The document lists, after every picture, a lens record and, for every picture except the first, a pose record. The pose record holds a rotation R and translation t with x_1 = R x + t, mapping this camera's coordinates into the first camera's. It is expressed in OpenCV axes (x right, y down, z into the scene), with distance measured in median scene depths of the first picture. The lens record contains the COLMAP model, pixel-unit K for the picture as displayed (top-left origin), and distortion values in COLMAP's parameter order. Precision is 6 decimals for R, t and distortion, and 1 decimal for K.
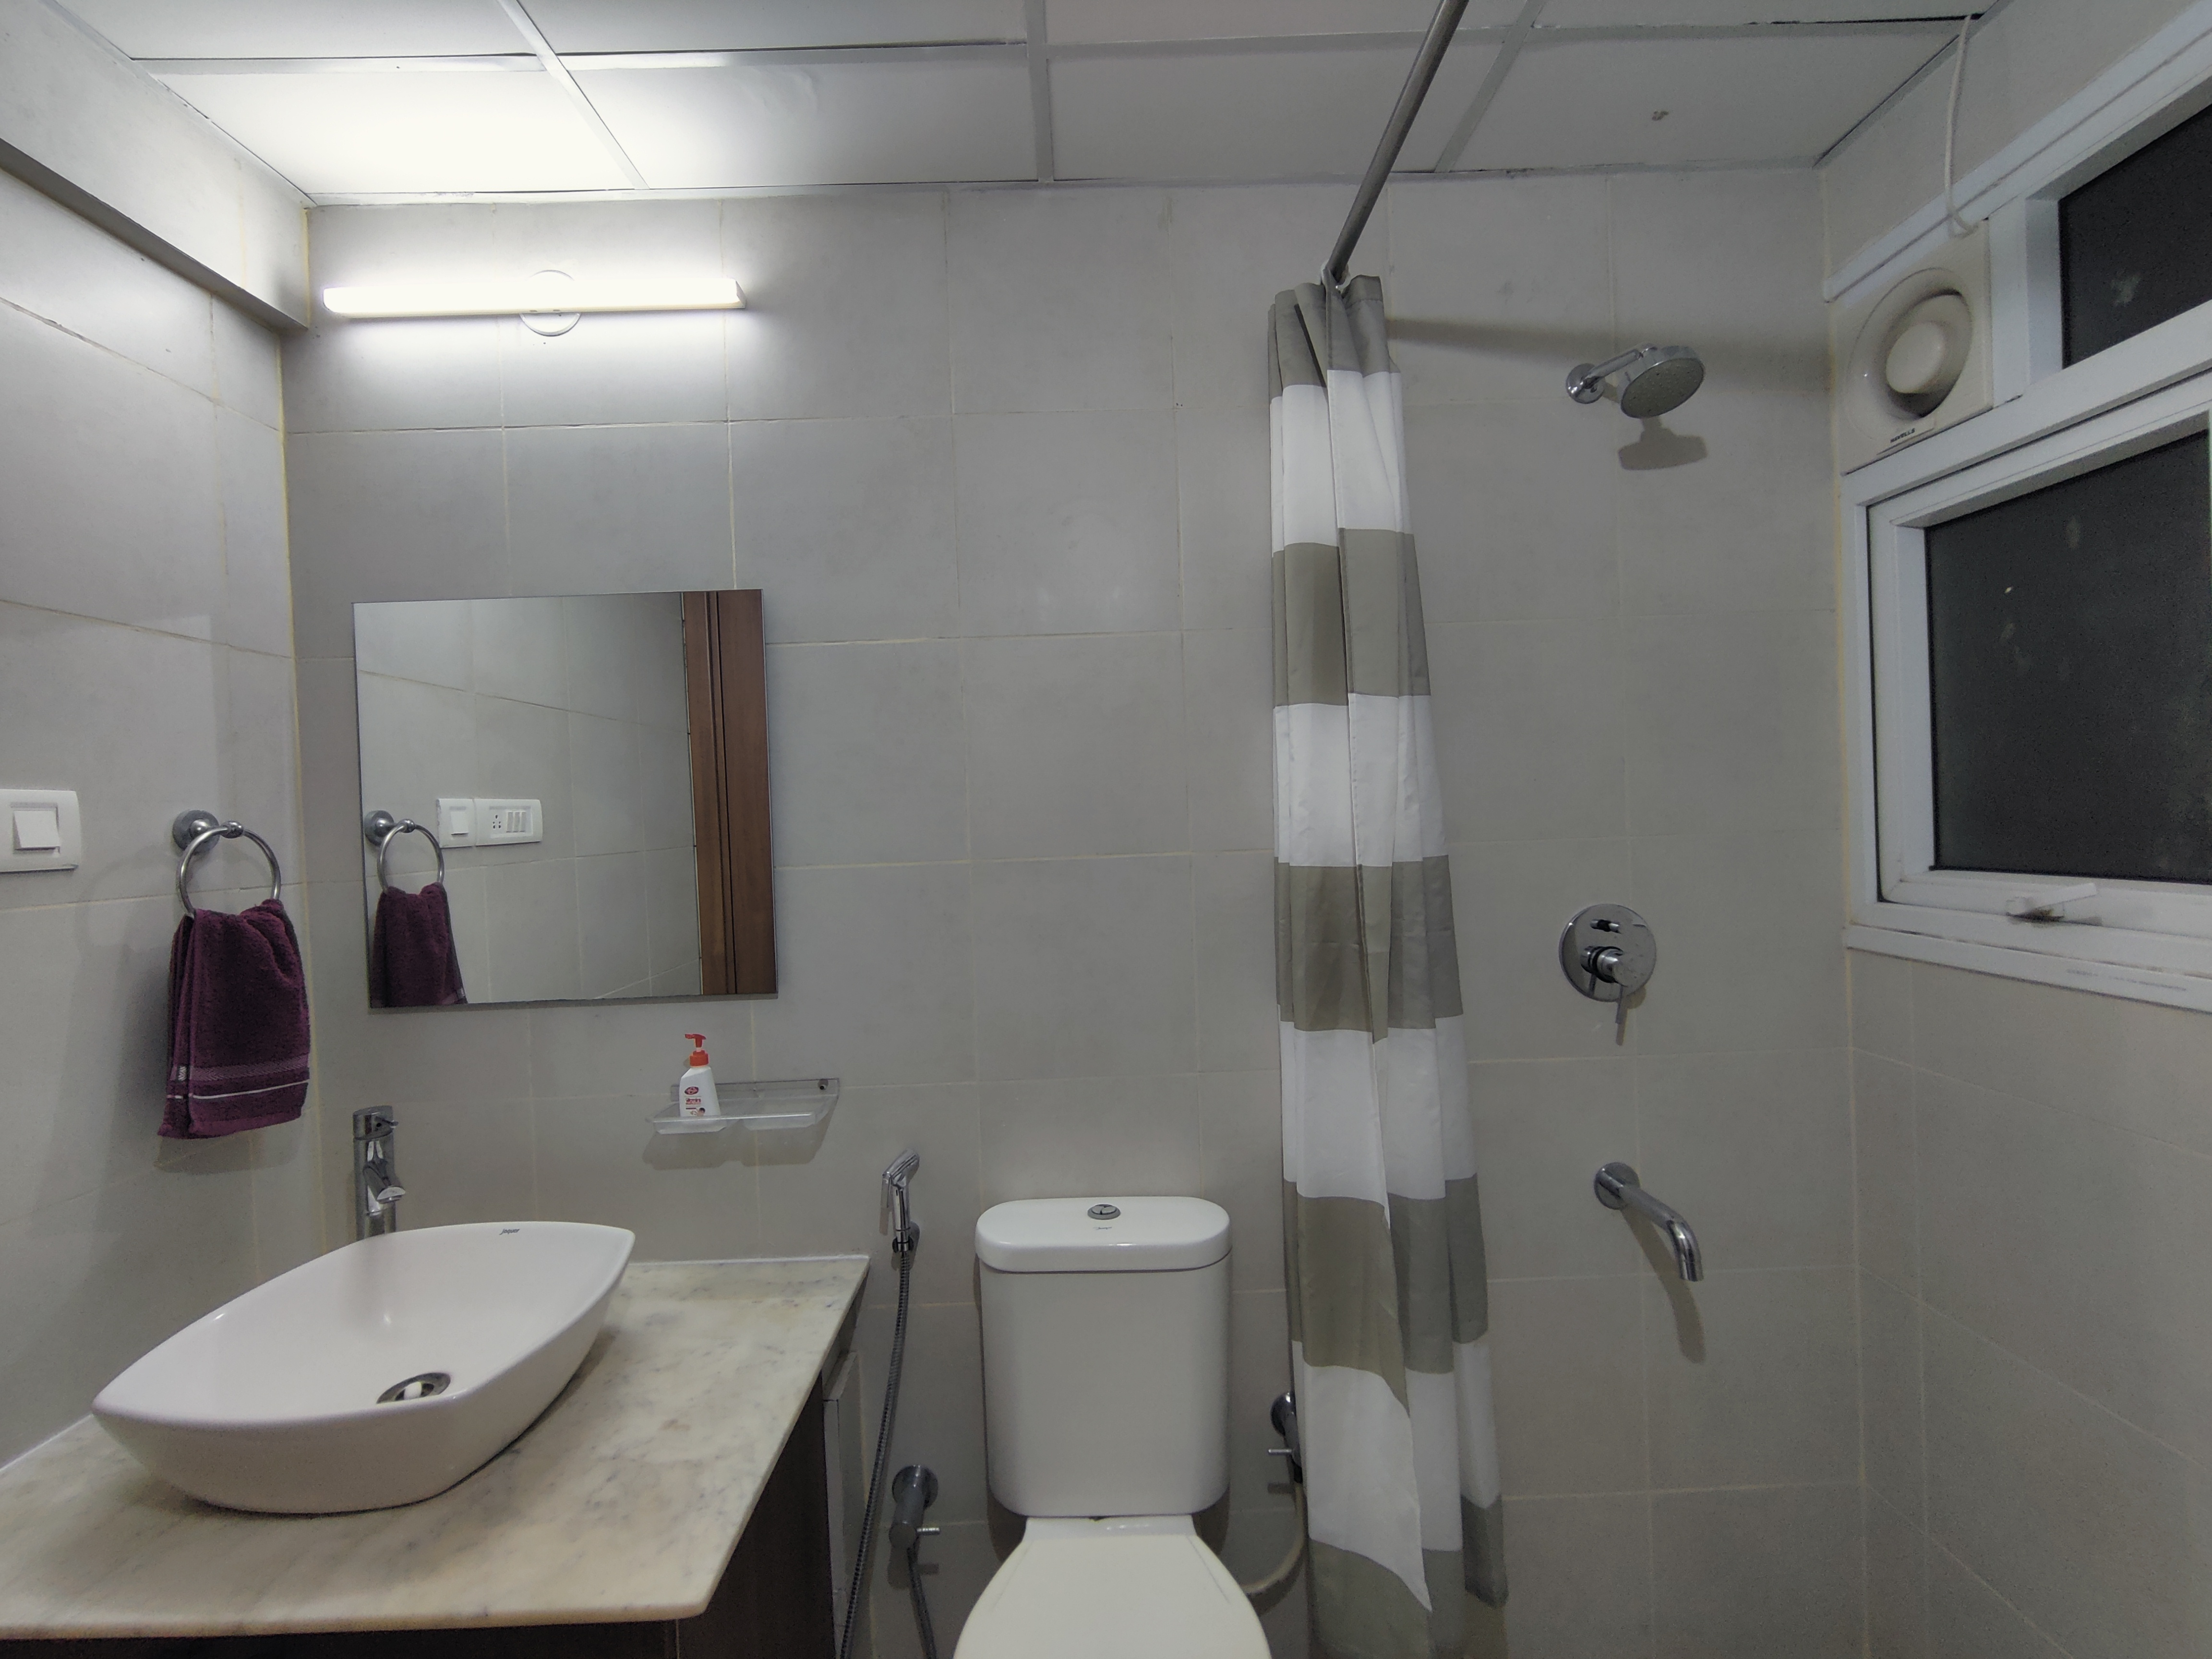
lens RADIAL K [[948.1, 0, 1103.5], [0, 948.1, 818.9], [0, 0, 1]] dist [-0.003739, -0.000588]
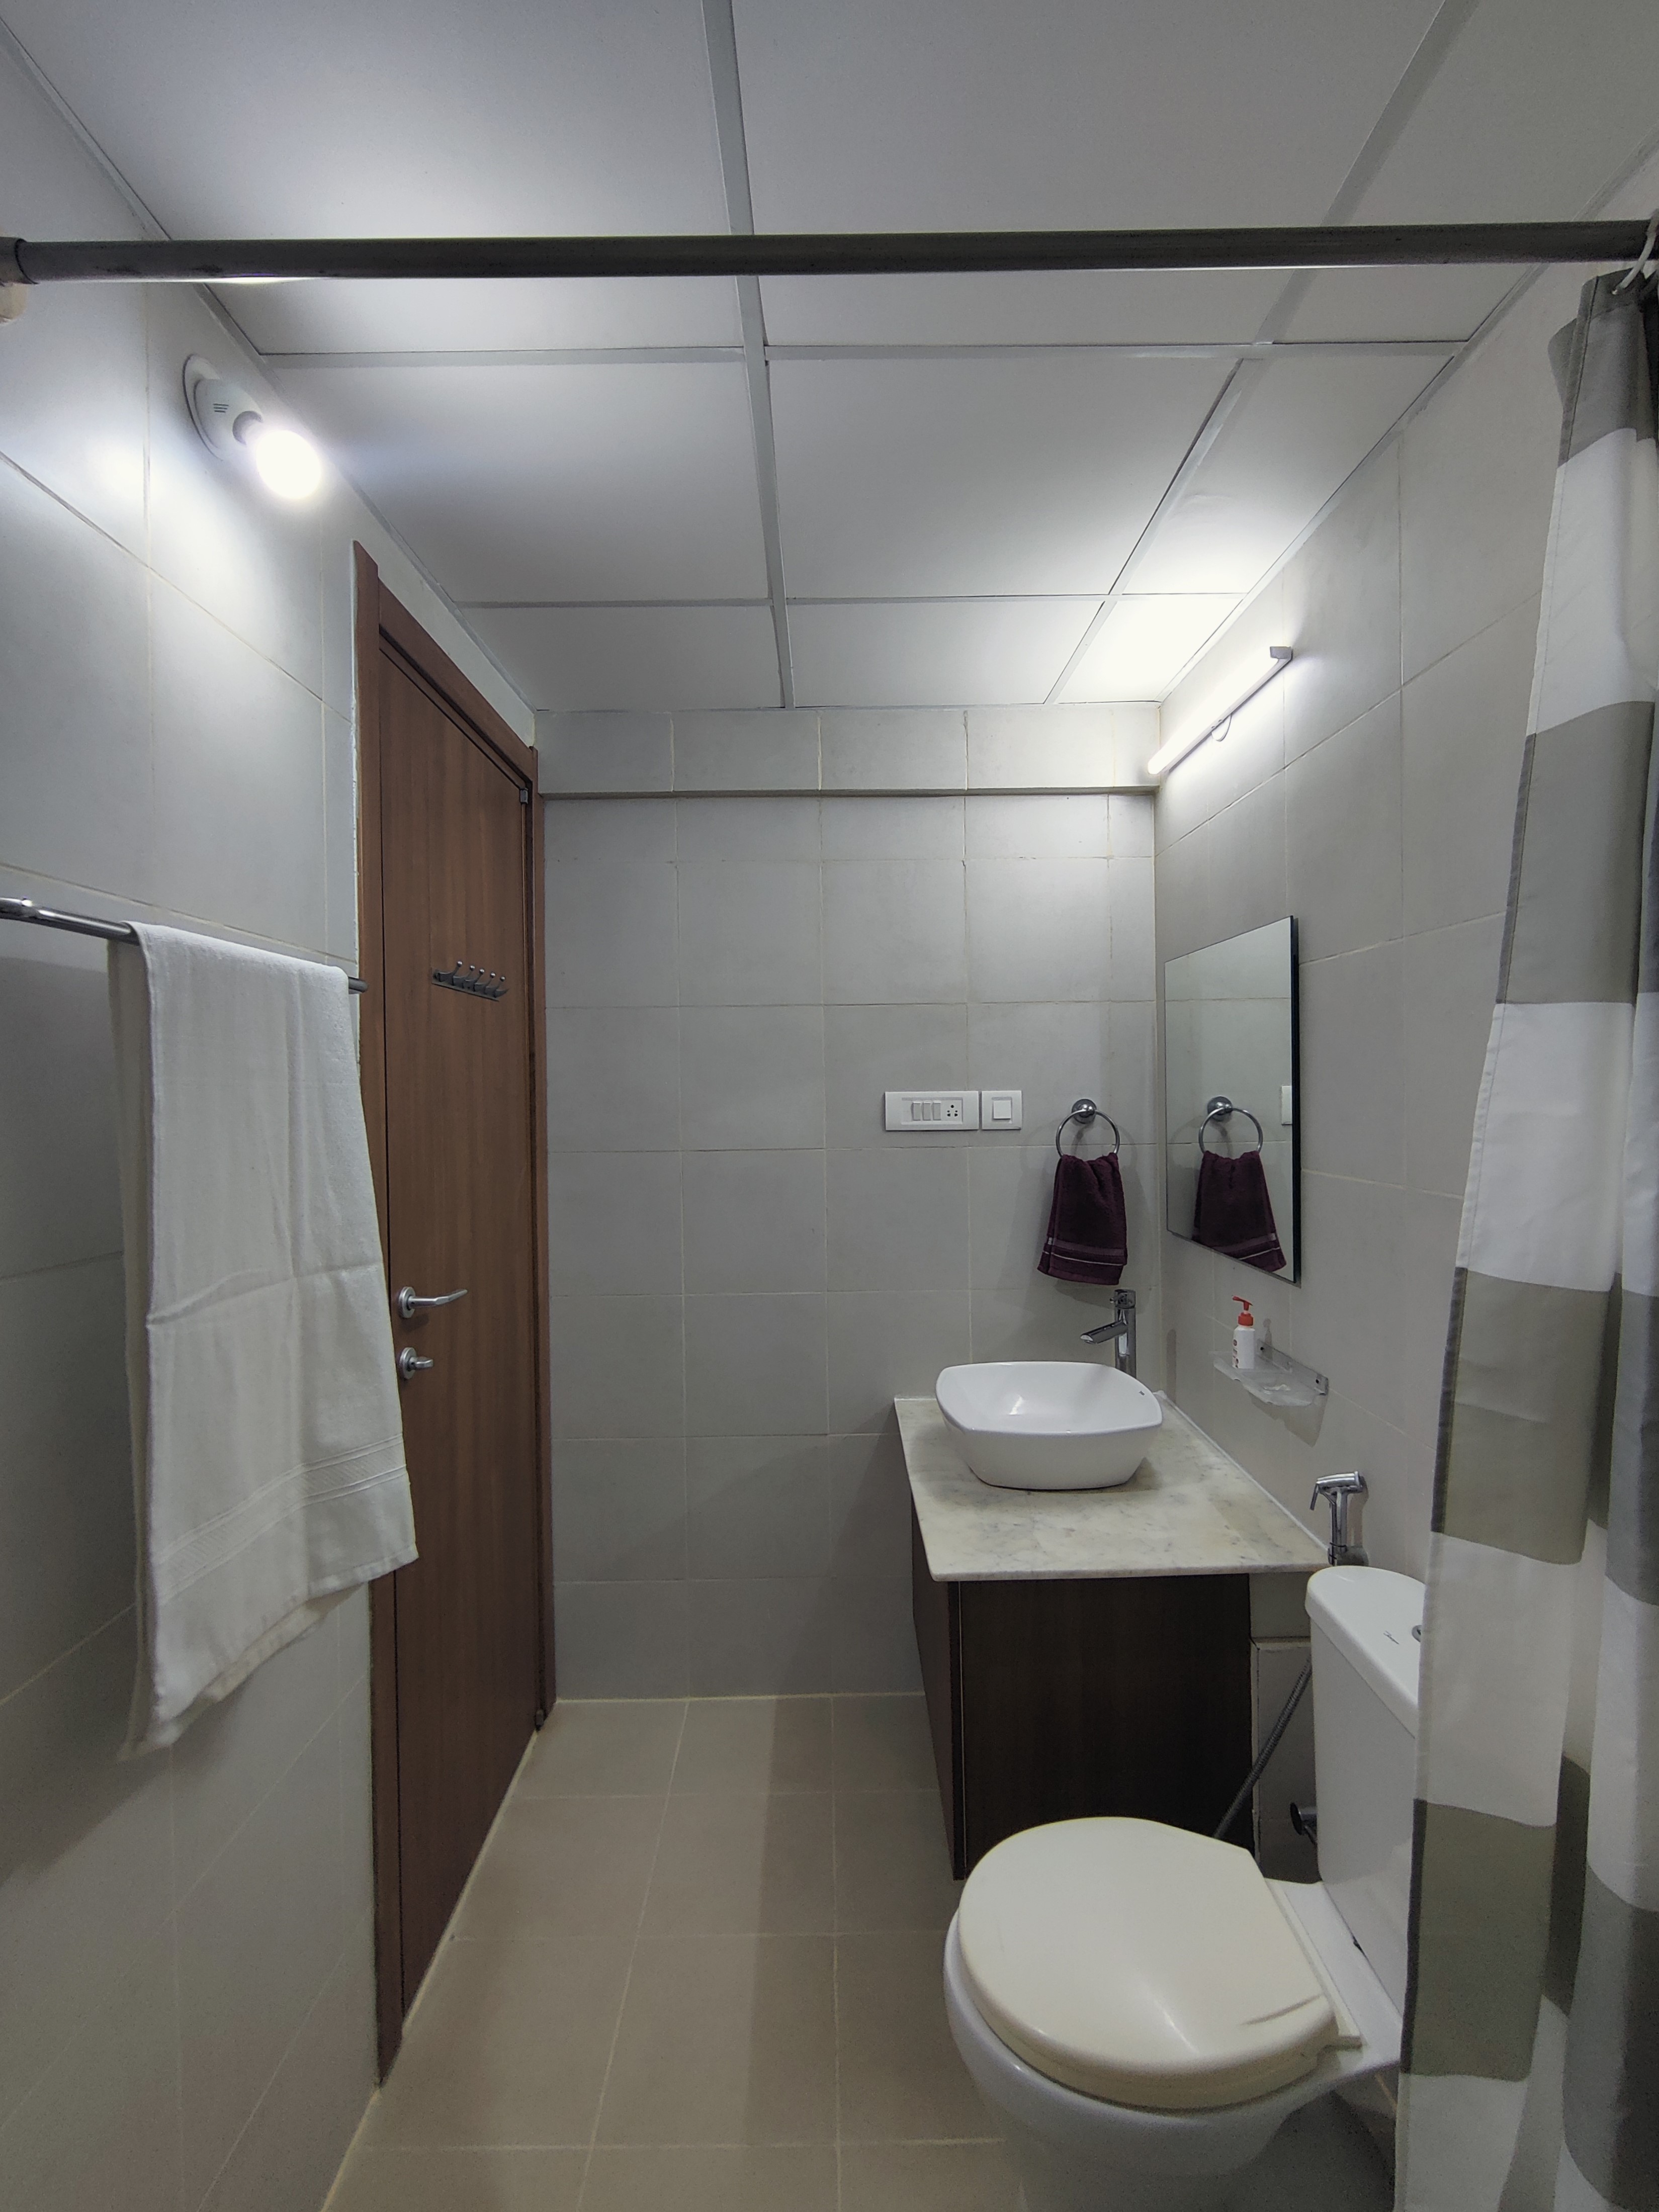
lens RADIAL K [[948.1, 0, 820.7], [0, 948.1, 1109.0], [0, 0, 1]] dist [-0.003739, -0.000588]
pose [[0.008539, 0.054371, -0.998484, 0.811031], [0.007845, 0.998486, 0.054438, -0.090390], [0.999933, -0.008298, 0.008100, 0.483399]]
